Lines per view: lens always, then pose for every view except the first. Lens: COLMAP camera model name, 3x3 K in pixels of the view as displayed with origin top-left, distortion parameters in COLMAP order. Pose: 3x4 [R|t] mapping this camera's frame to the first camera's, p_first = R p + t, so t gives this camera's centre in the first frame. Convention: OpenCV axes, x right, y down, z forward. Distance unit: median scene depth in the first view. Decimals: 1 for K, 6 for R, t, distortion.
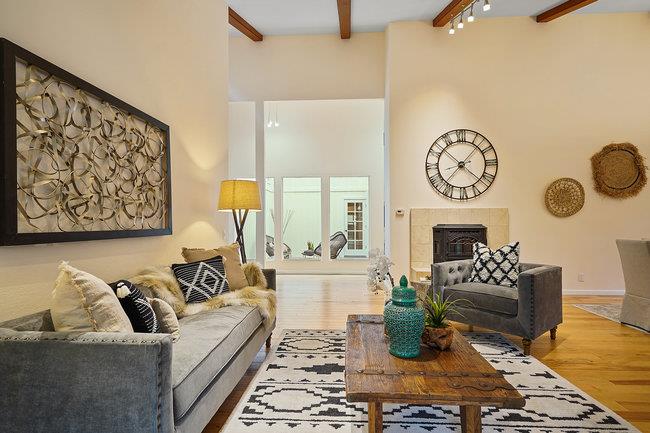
lens RADIAL K [[345.6, 0, 316.0], [0, 345.6, 219.4], [0, 0, 1]] dist [-0.016042, 0.012984]
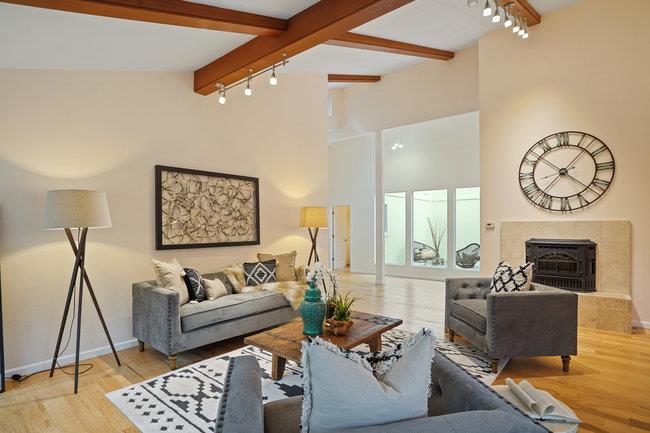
lens RADIAL K [[345.6, 0, 320.6], [0, 345.6, 214.5], [0, 0, 1]] dist [-0.016042, 0.012984]
pose [[0.803316, -0.019638, -0.595229, 0.685591], [0.007731, 0.999716, -0.022549, -0.052418], [0.595503, 0.013512, 0.803240, -0.124230]]
